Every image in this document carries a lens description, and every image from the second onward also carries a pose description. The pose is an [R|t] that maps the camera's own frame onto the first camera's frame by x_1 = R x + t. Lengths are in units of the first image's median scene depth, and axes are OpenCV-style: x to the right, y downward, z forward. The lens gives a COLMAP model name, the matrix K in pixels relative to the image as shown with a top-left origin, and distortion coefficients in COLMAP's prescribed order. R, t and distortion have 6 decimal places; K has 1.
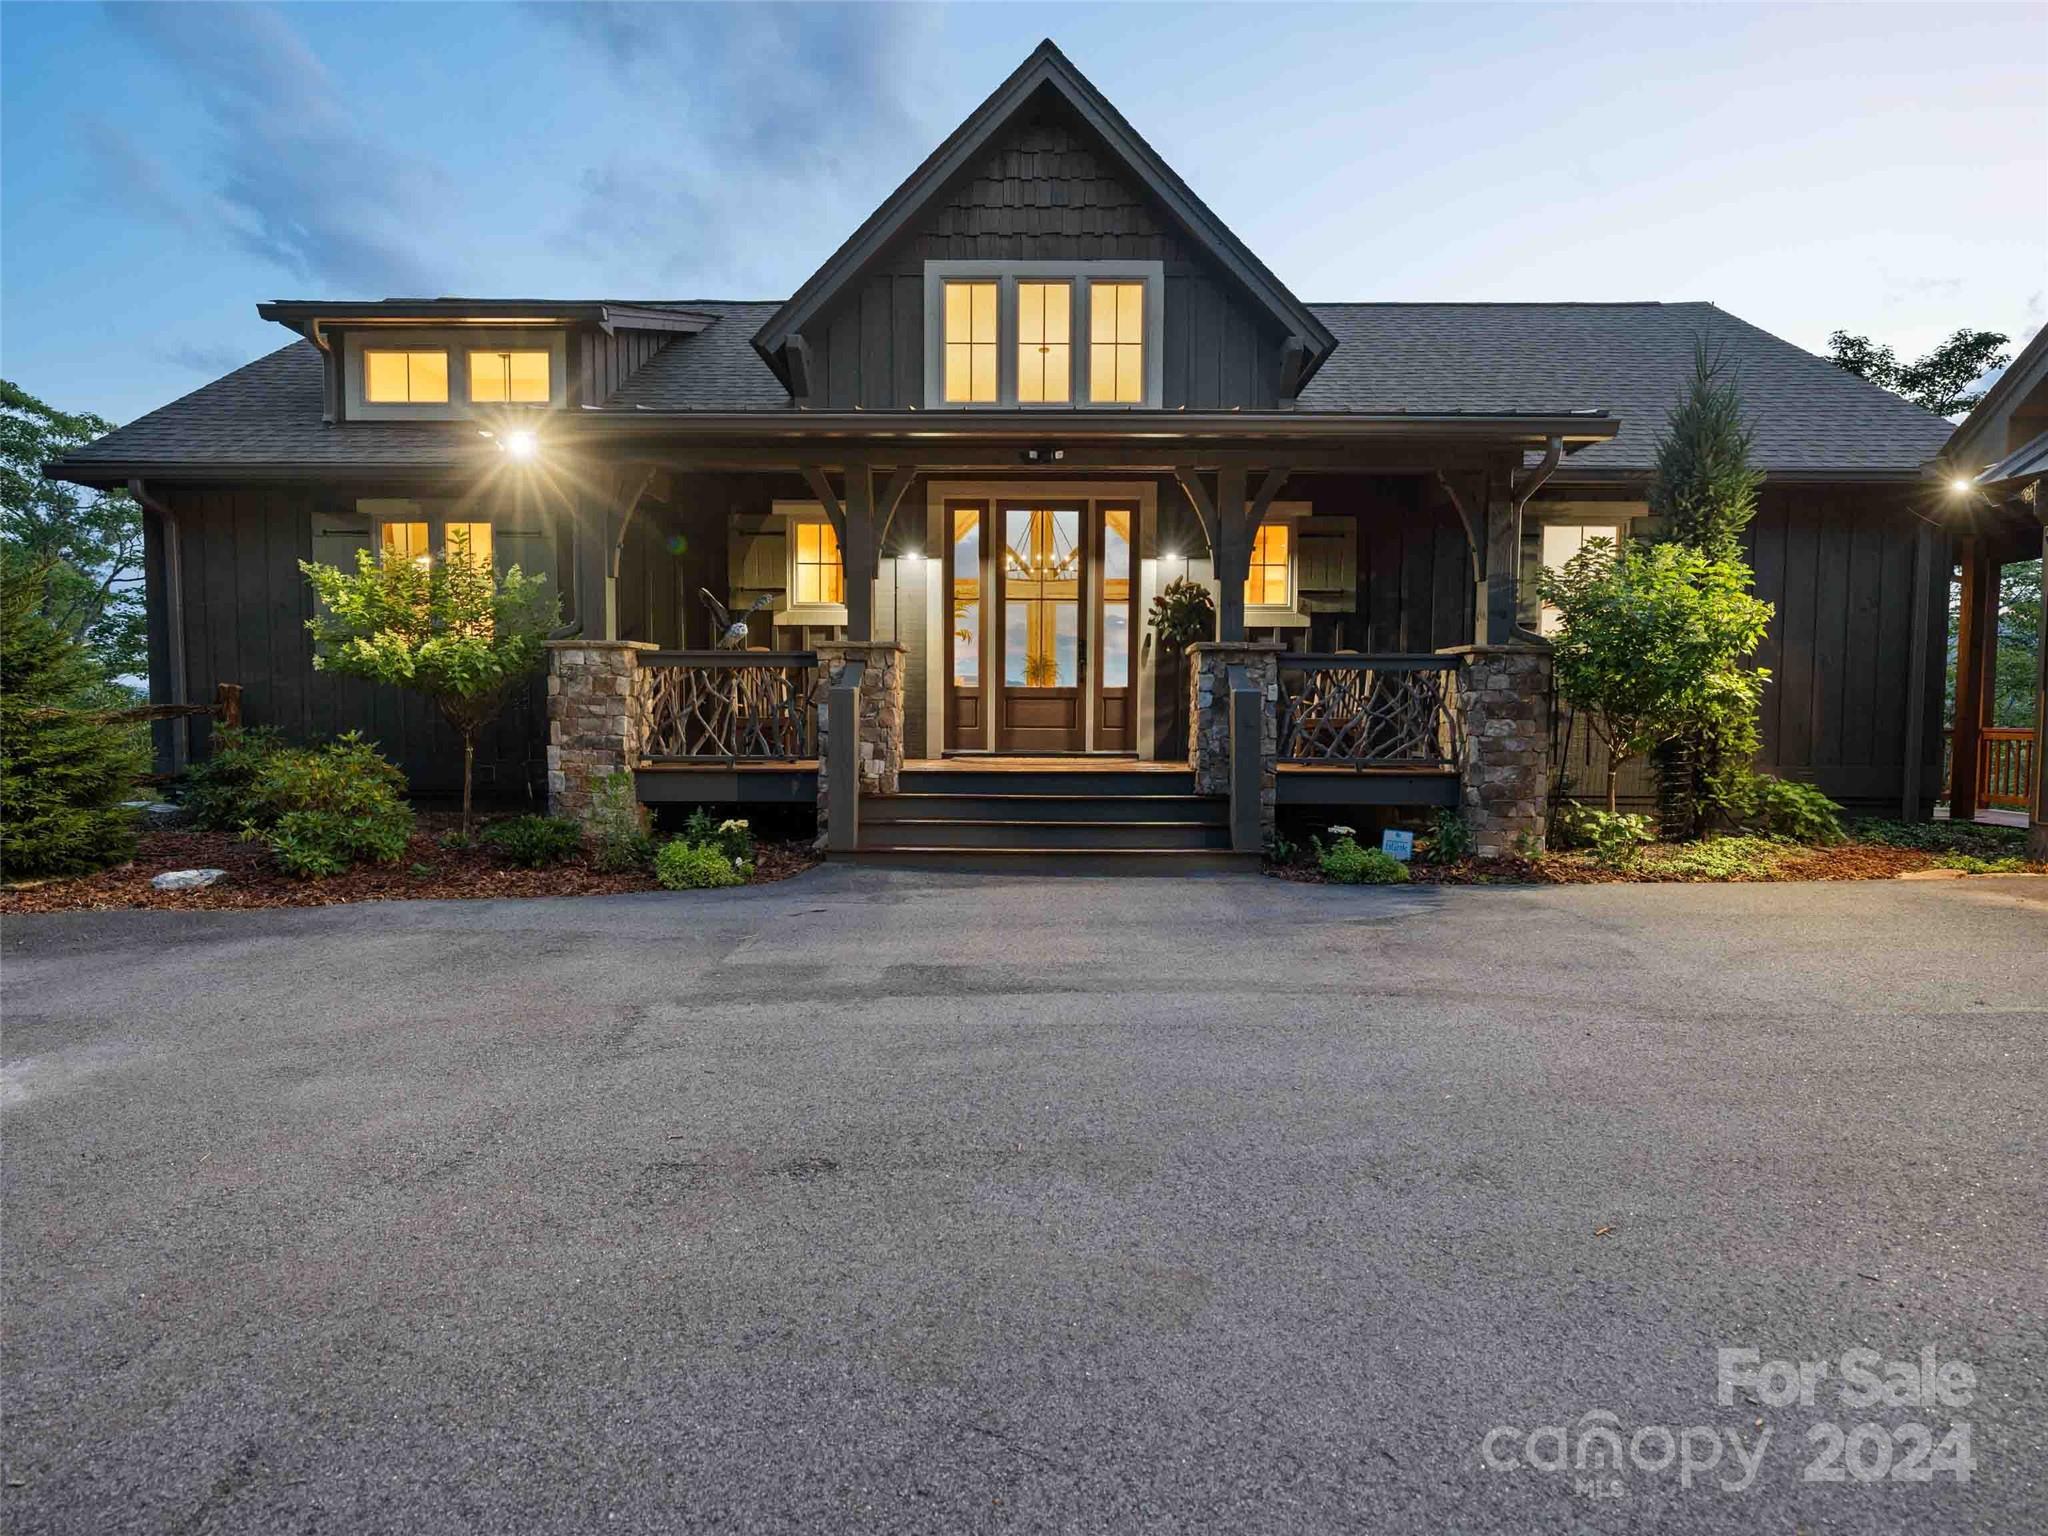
lens RADIAL K [[1050.7, 0, 1024.7], [0, 1050.7, 763.4], [0, 0, 1]] dist [0.000802, -0.000006]
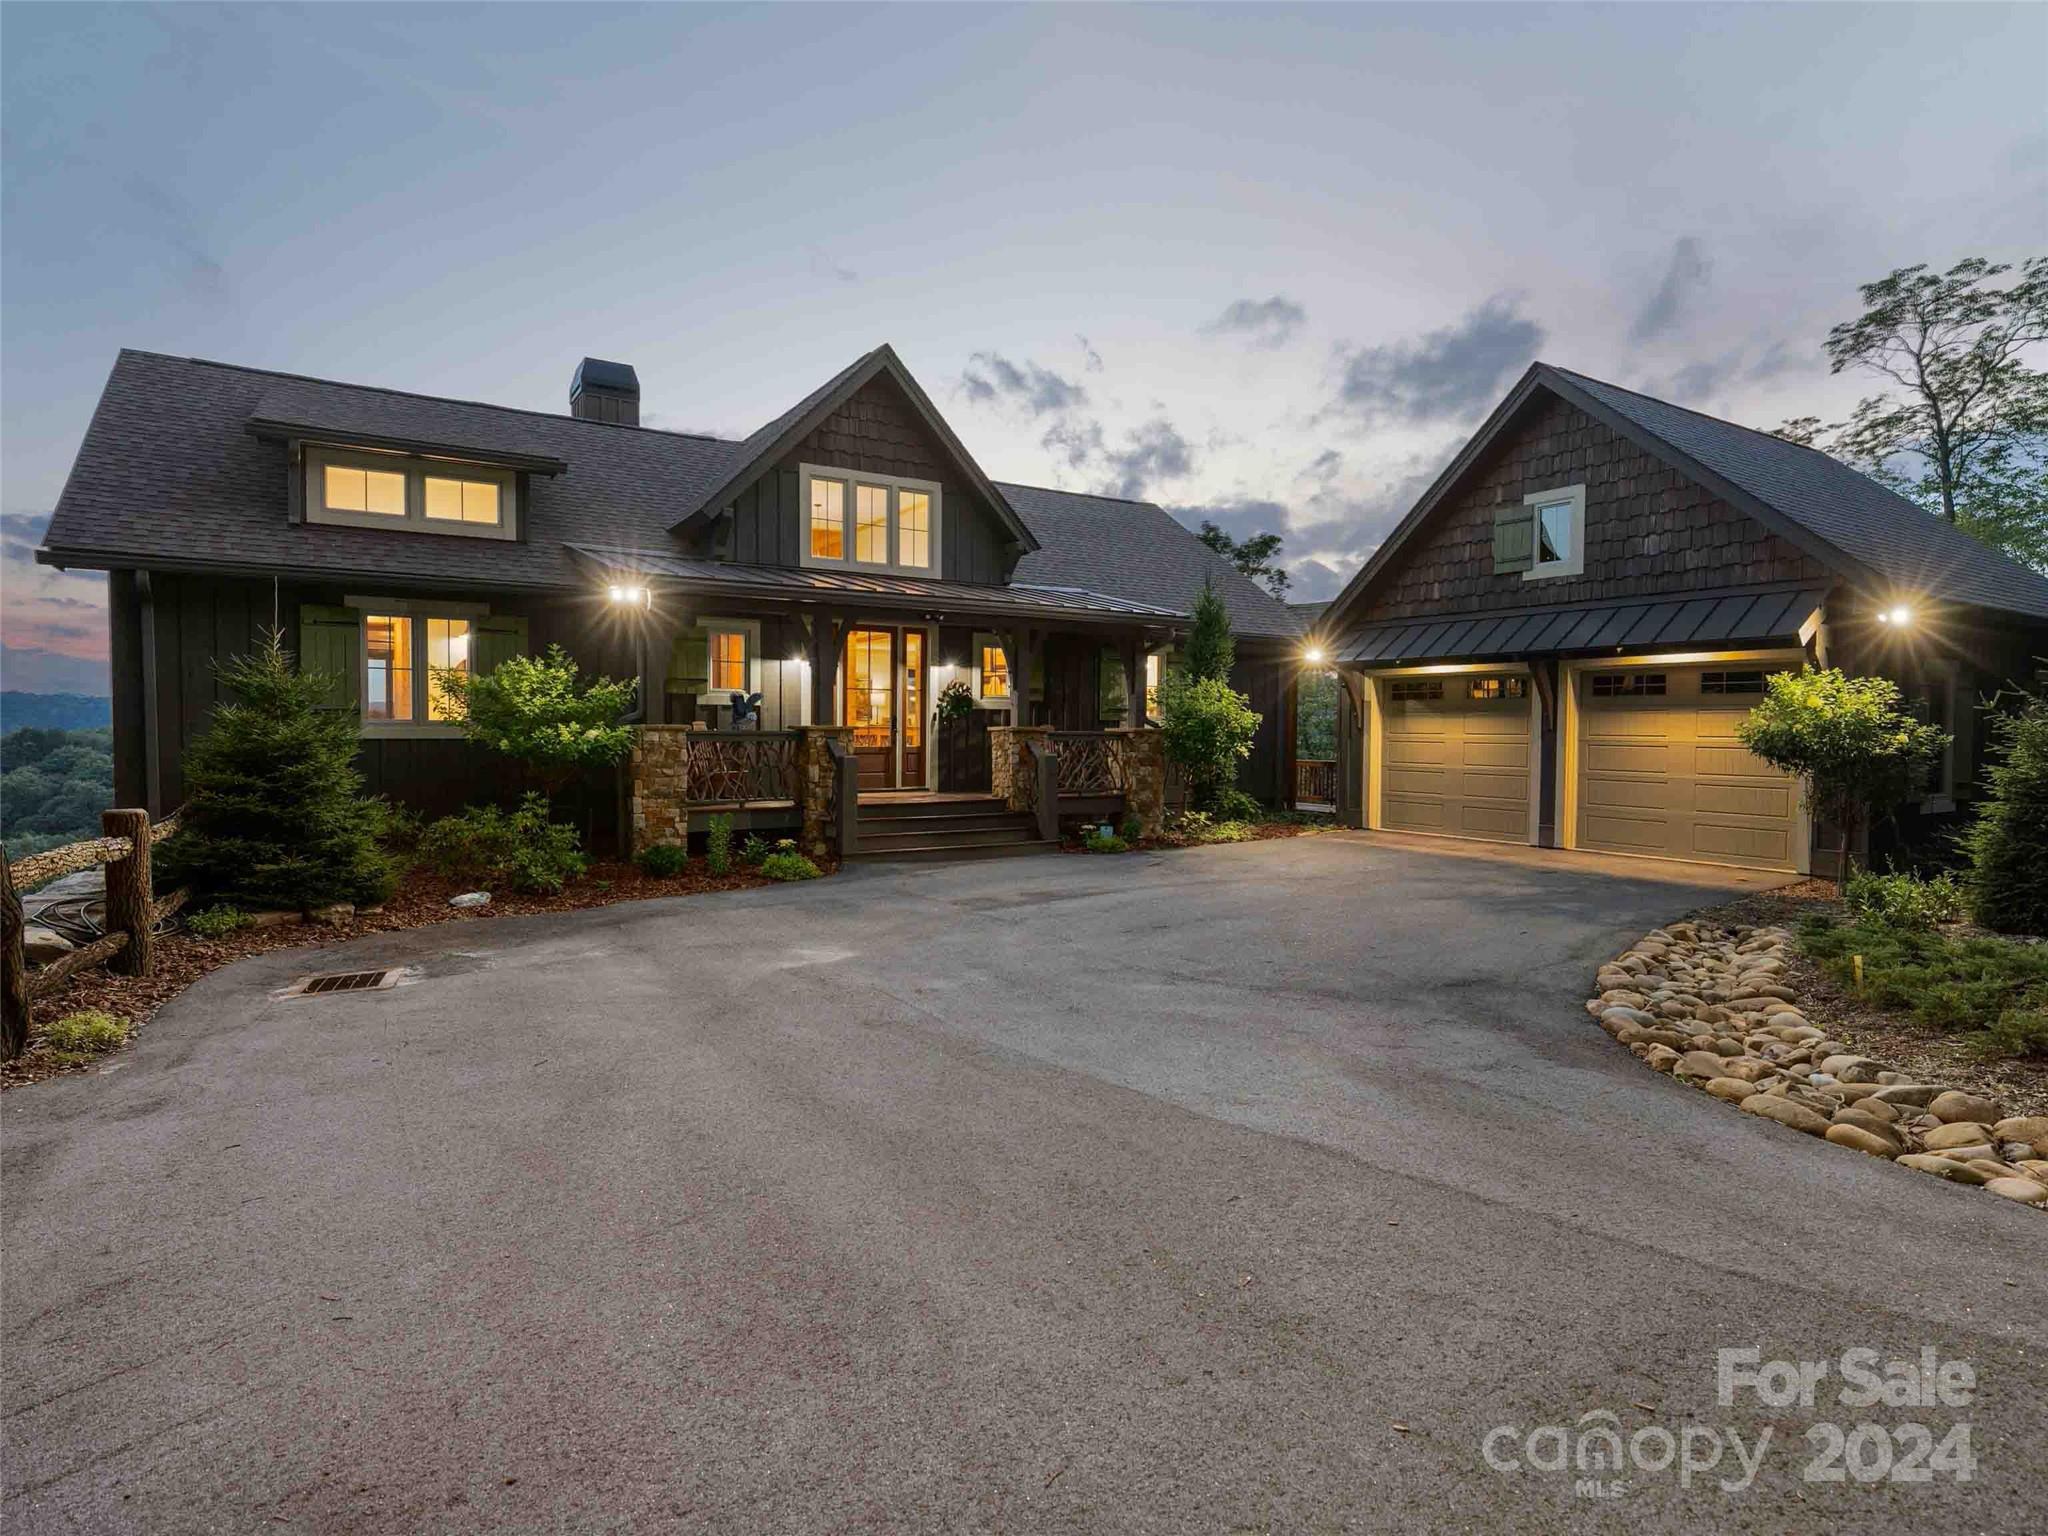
lens RADIAL K [[1050.7, 0, 1024.7], [0, 1050.7, 763.4], [0, 0, 1]] dist [0.000802, -0.000006]
pose [[0.843220, -0.017545, 0.537282, -0.634990], [0.026158, 0.999622, -0.008411, -0.030210], [-0.536932, 0.021147, 0.843361, -0.422281]]
